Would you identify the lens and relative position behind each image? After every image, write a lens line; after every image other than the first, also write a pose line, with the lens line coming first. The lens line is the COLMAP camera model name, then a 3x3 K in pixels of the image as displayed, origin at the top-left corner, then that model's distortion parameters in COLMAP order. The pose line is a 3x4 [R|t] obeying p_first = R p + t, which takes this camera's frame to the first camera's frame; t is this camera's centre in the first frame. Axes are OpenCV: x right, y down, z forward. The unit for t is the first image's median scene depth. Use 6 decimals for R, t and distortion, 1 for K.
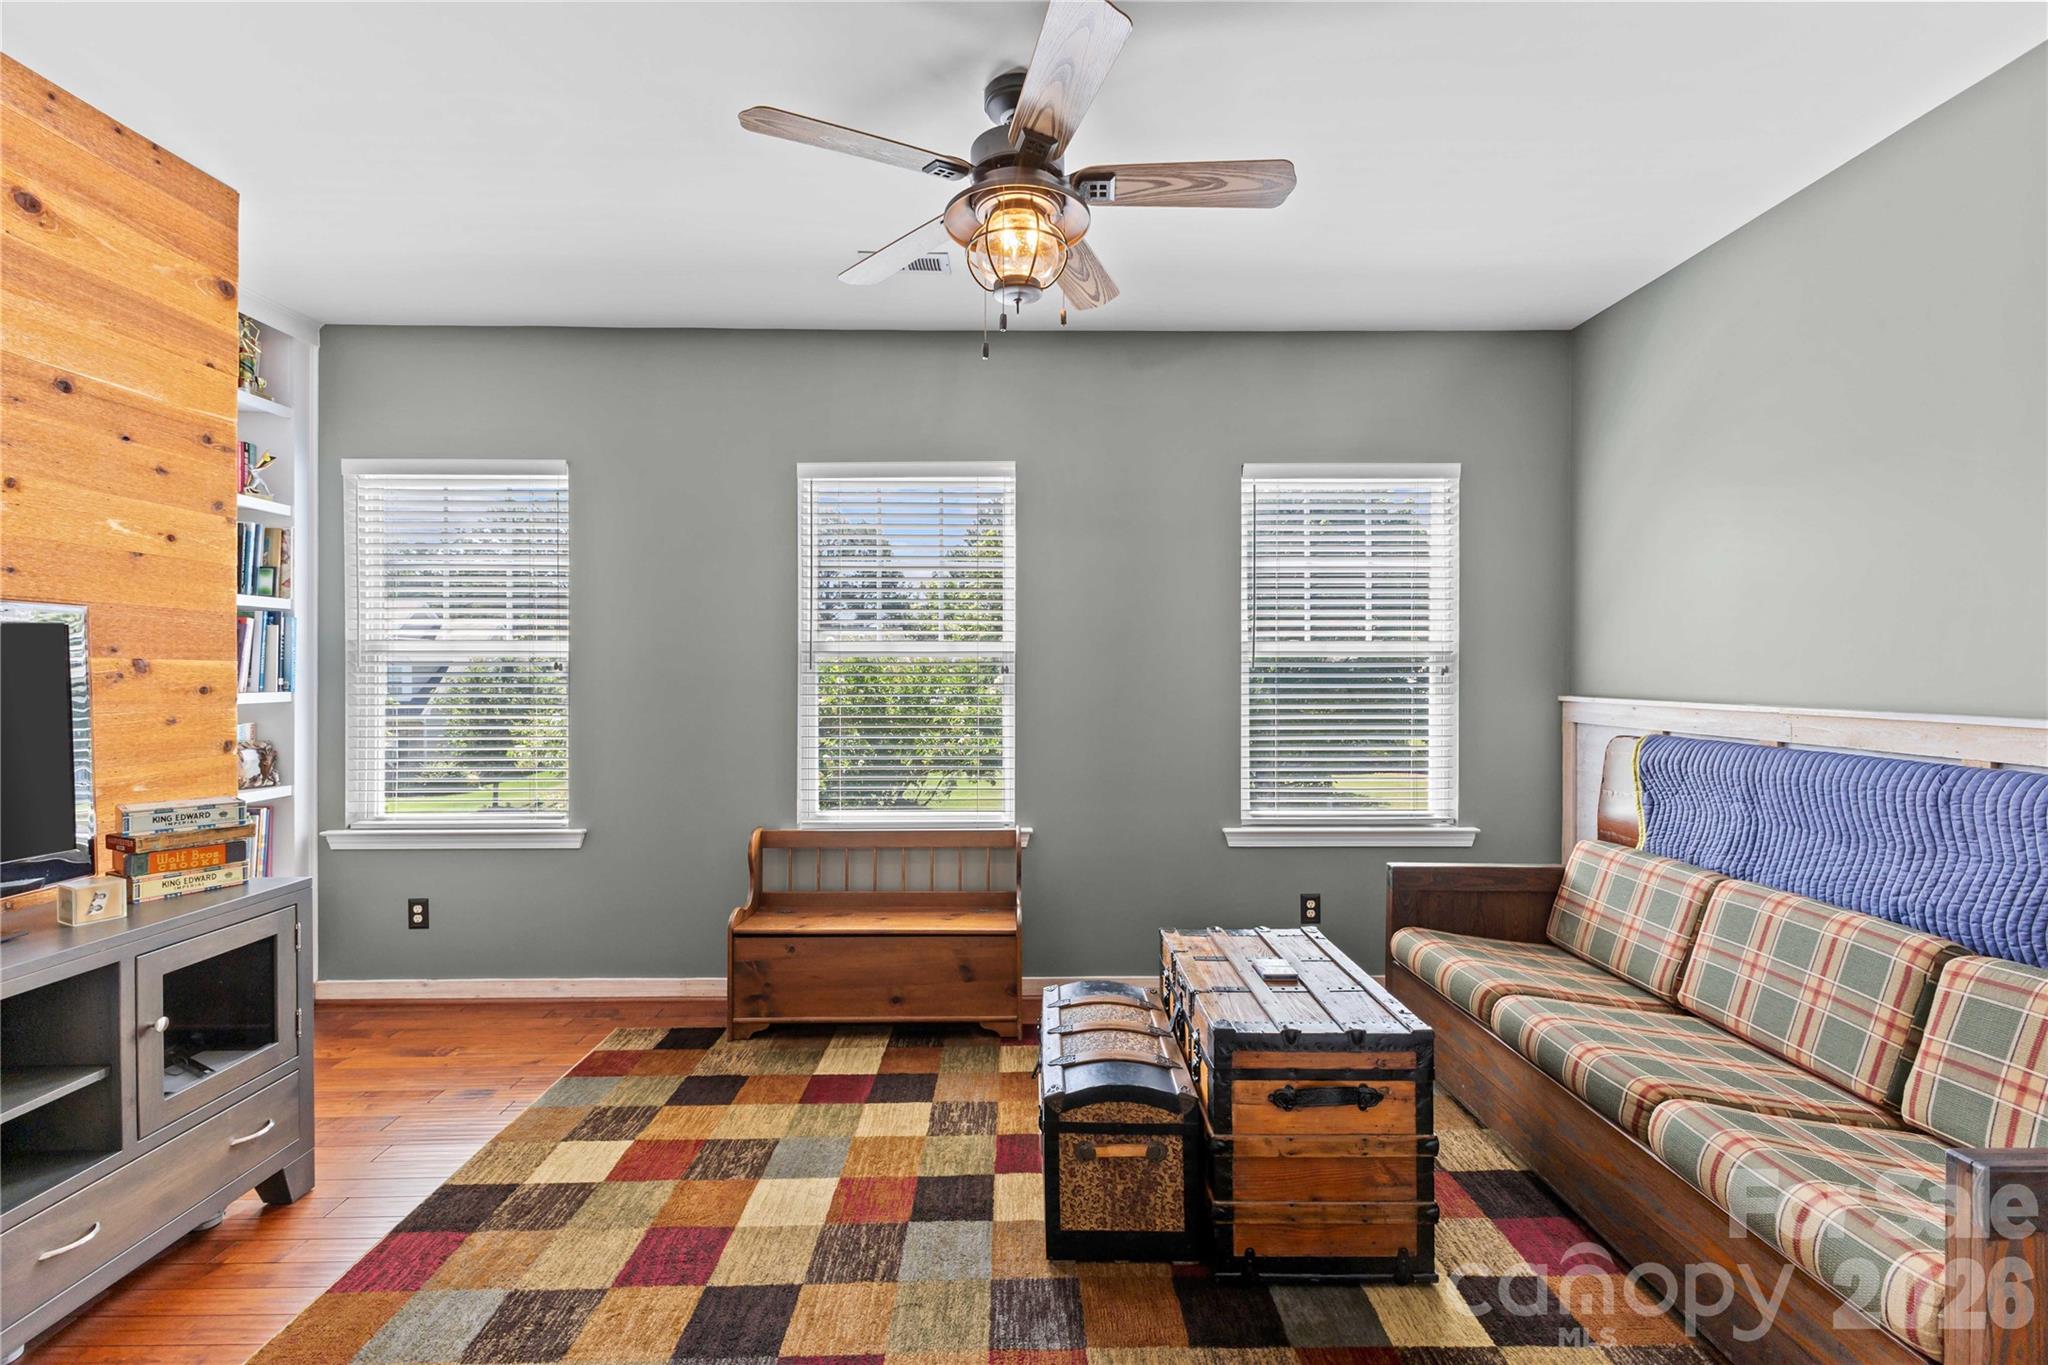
lens RADIAL K [[878.8, 0, 1024.0], [0, 878.8, 682.5], [0, 0, 1]] dist [0.006726, -0.000134]
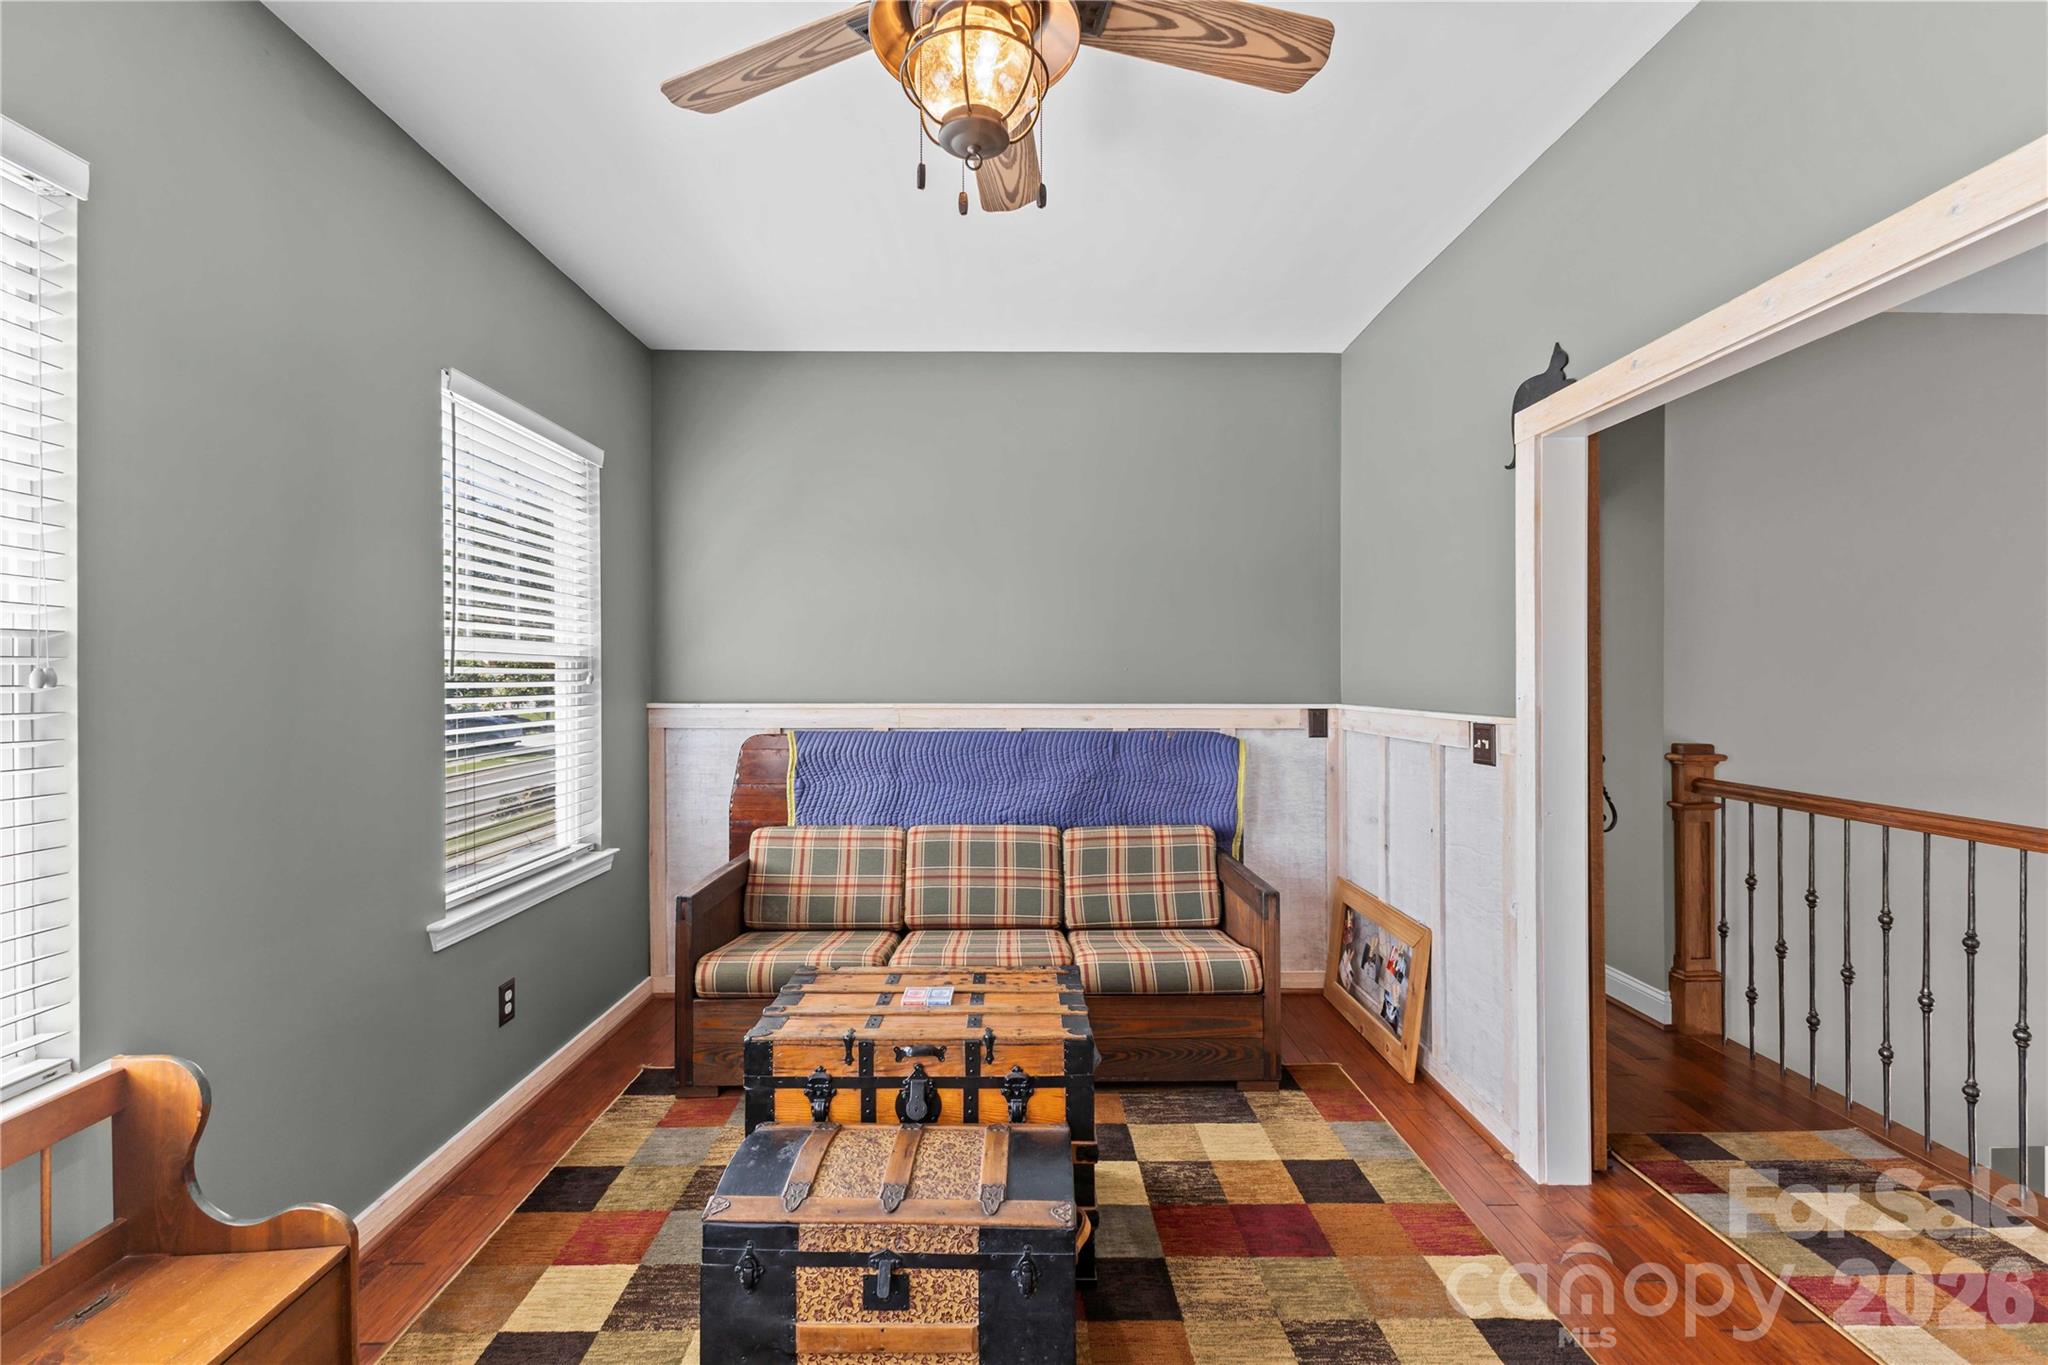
lens RADIAL K [[878.8, 0, 1024.0], [0, 878.8, 682.5], [0, 0, 1]] dist [0.006726, -0.000134]
pose [[-0.008452, -0.002609, 0.999961, -0.576135], [0.014002, 0.999898, 0.002727, -0.007243], [-0.999866, 0.014025, -0.008415, 0.799891]]
